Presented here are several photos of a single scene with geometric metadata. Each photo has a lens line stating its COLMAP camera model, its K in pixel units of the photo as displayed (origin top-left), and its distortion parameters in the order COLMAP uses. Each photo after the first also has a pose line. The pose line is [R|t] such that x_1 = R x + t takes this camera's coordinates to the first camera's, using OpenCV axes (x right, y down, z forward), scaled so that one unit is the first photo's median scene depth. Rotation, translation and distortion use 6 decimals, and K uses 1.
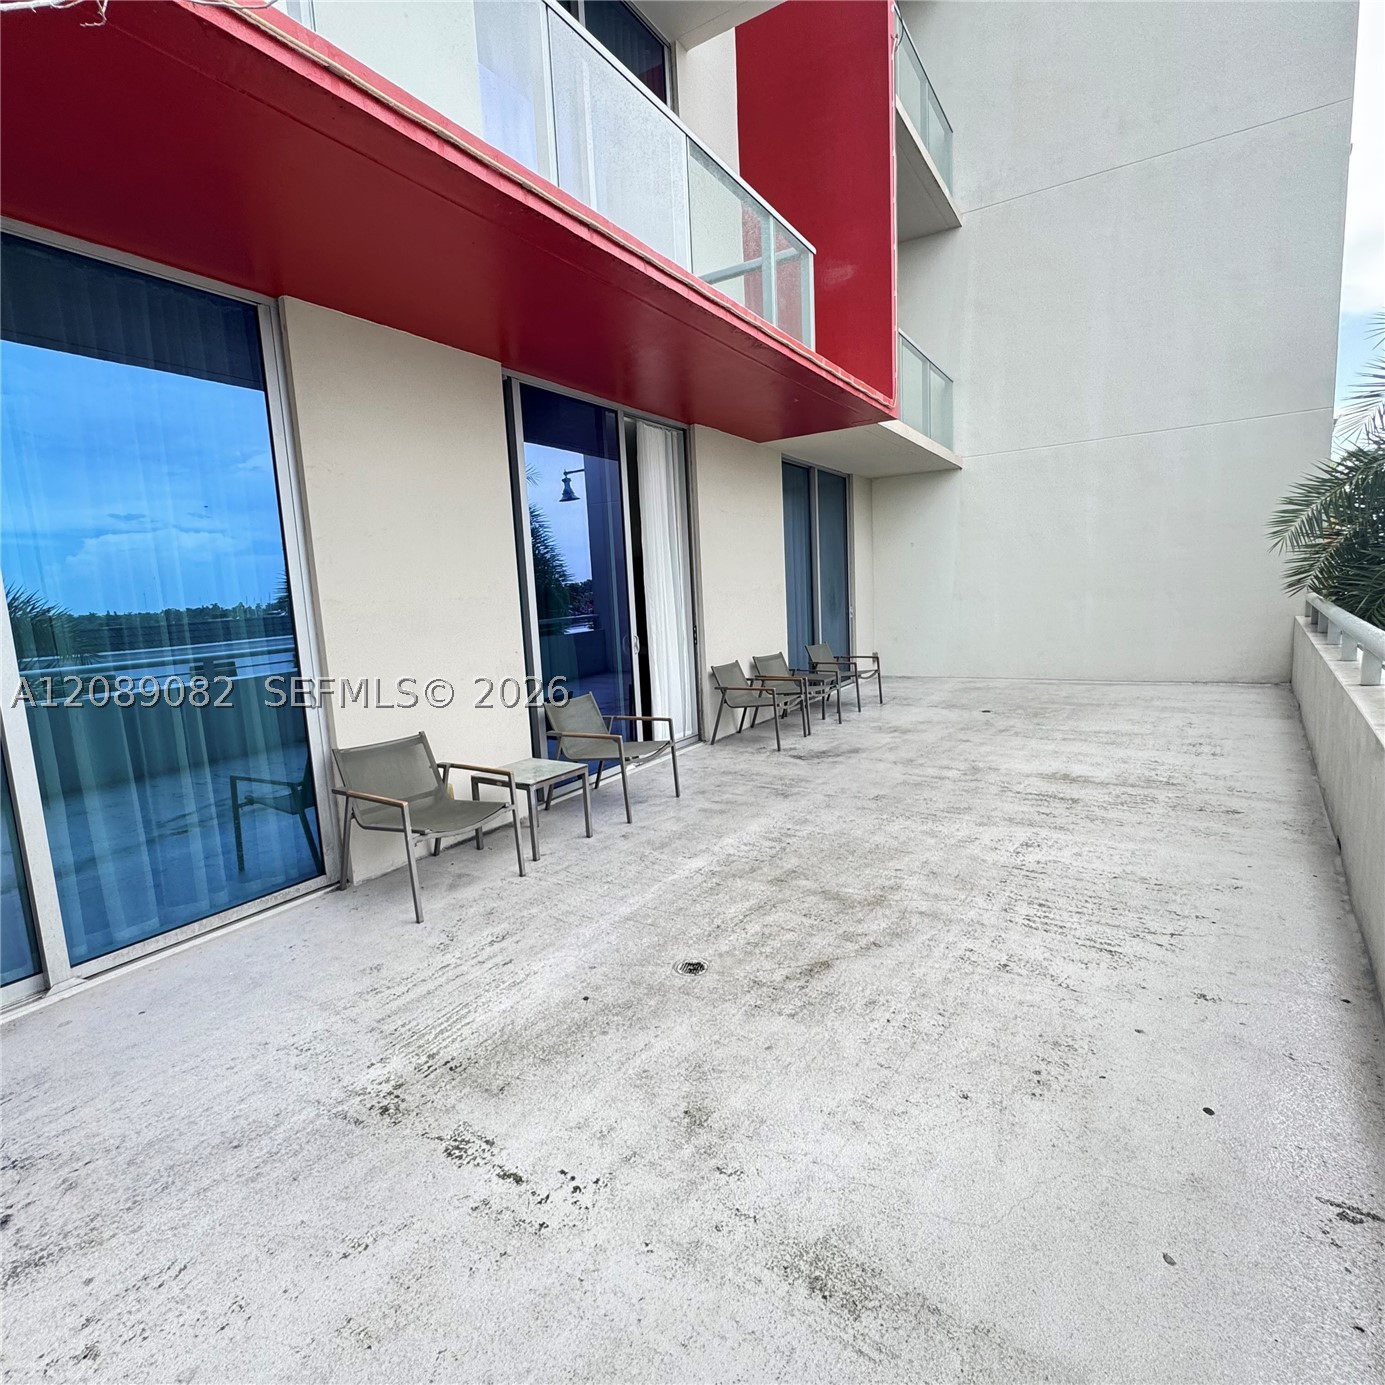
lens RADIAL K [[739.1, 0, 691.7], [0, 739.1, 692.8], [0, 0, 1]] dist [-0.001164, -0.000561]
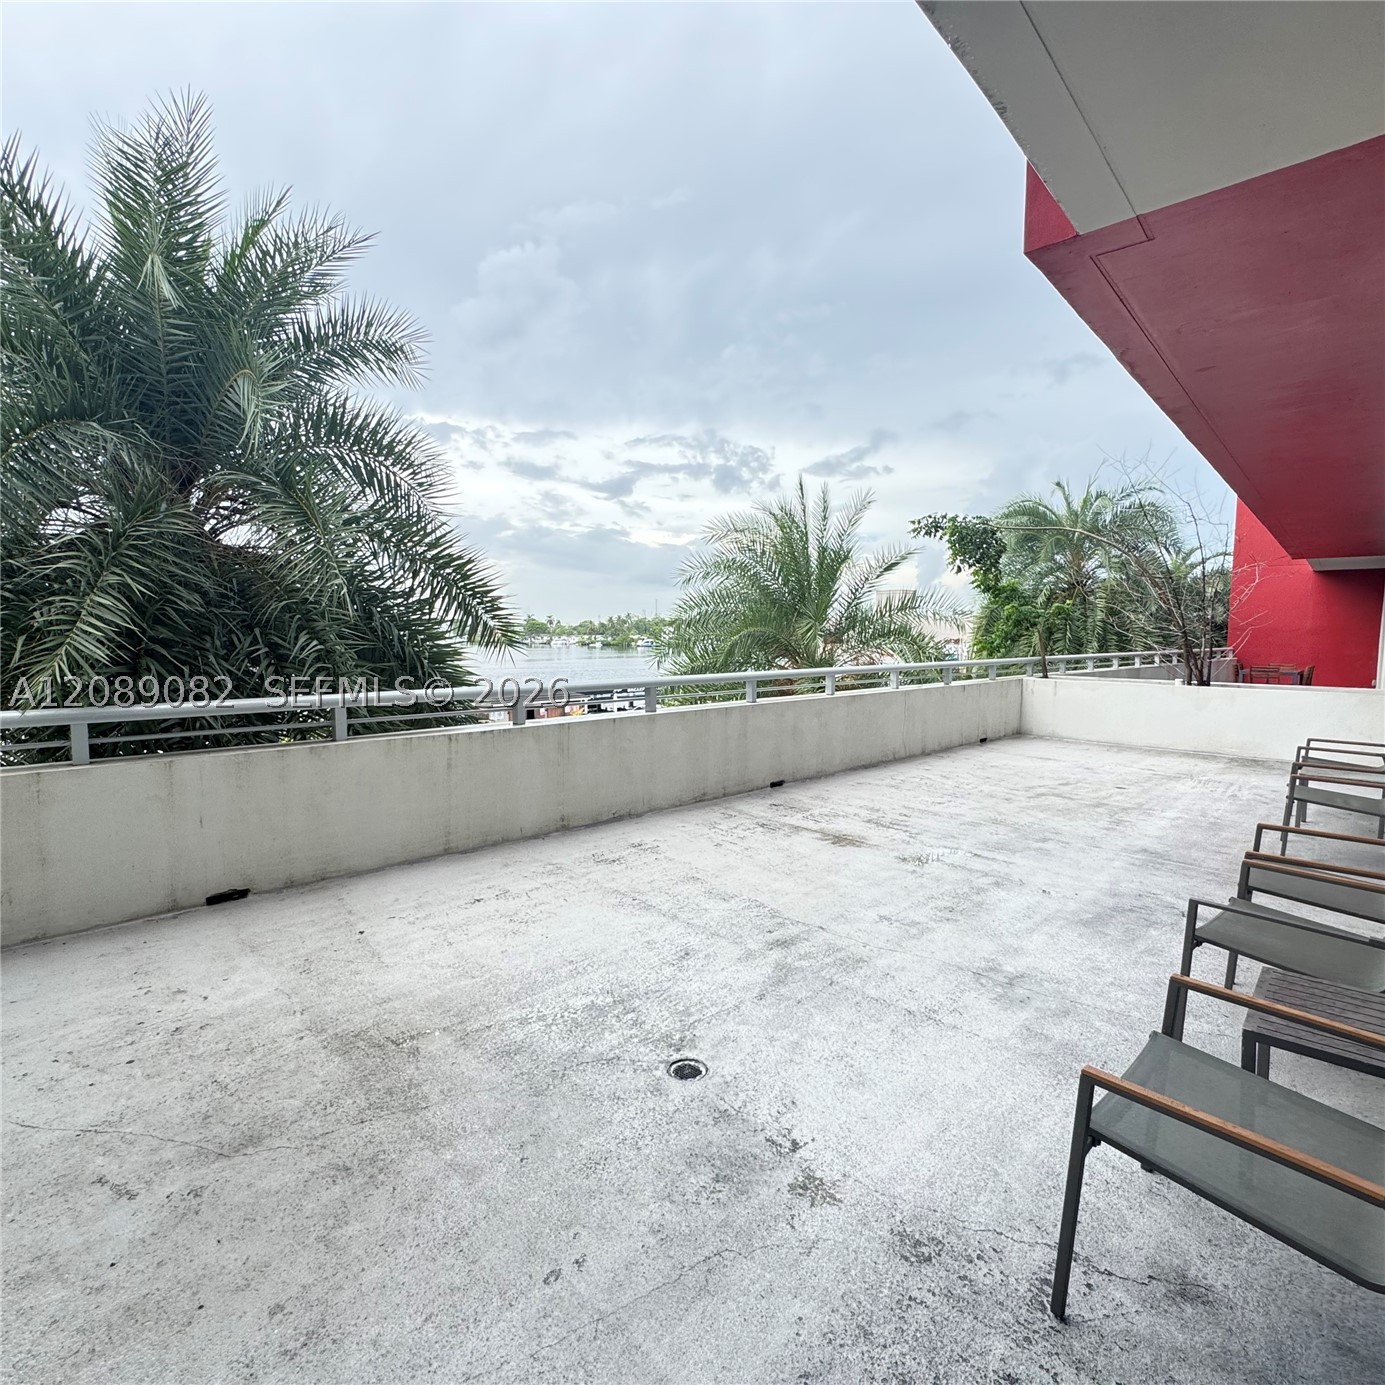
lens RADIAL K [[739.1, 0, 700.4], [0, 739.1, 695.6], [0, 0, 1]] dist [-0.001164, -0.000561]
pose [[-0.984317, 0.028484, 0.174092, 0.556815], [0.065988, 0.974685, 0.213623, -0.318463], [-0.163600, 0.221761, -0.961279, 2.094979]]
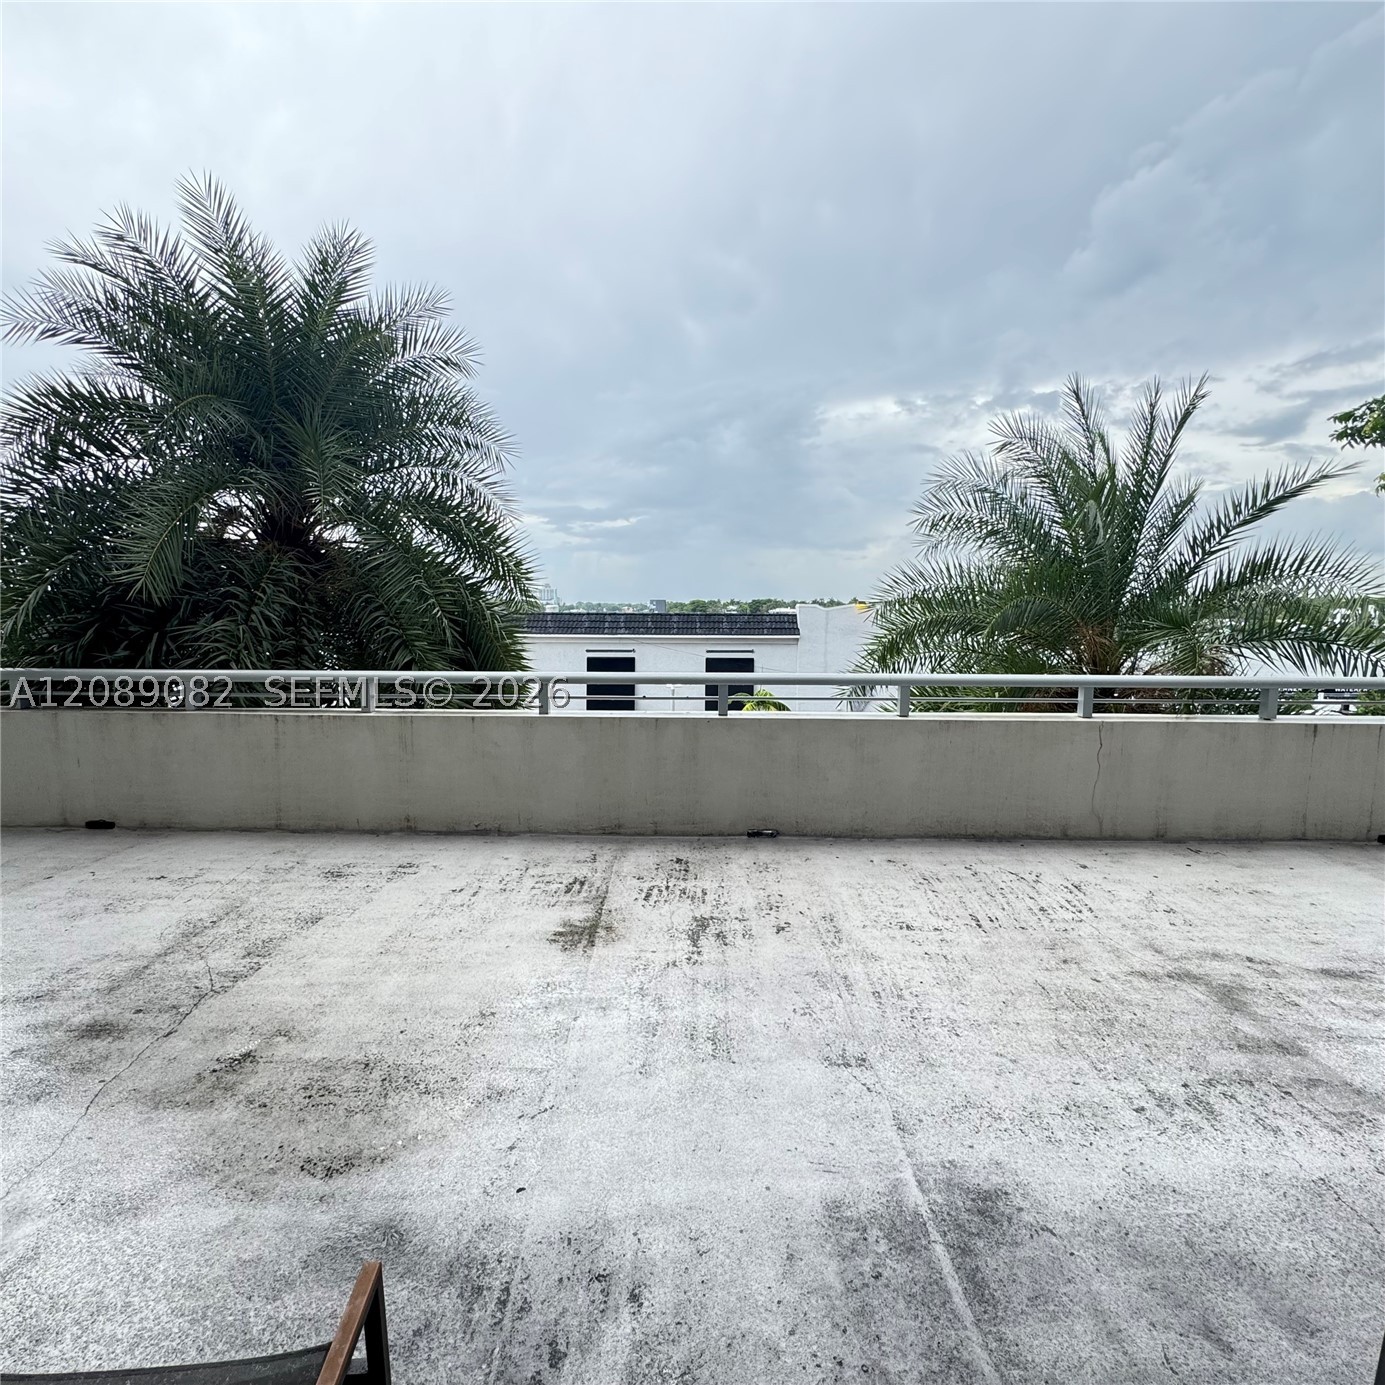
lens RADIAL K [[739.1, 0, 695.6], [0, 739.1, 683.9], [0, 0, 1]] dist [-0.001164, -0.000561]
pose [[-0.590163, -0.036497, 0.806459, -0.078379], [0.132734, 0.980995, 0.141530, -0.194498], [-0.796297, 0.190571, -0.574102, 1.358460]]
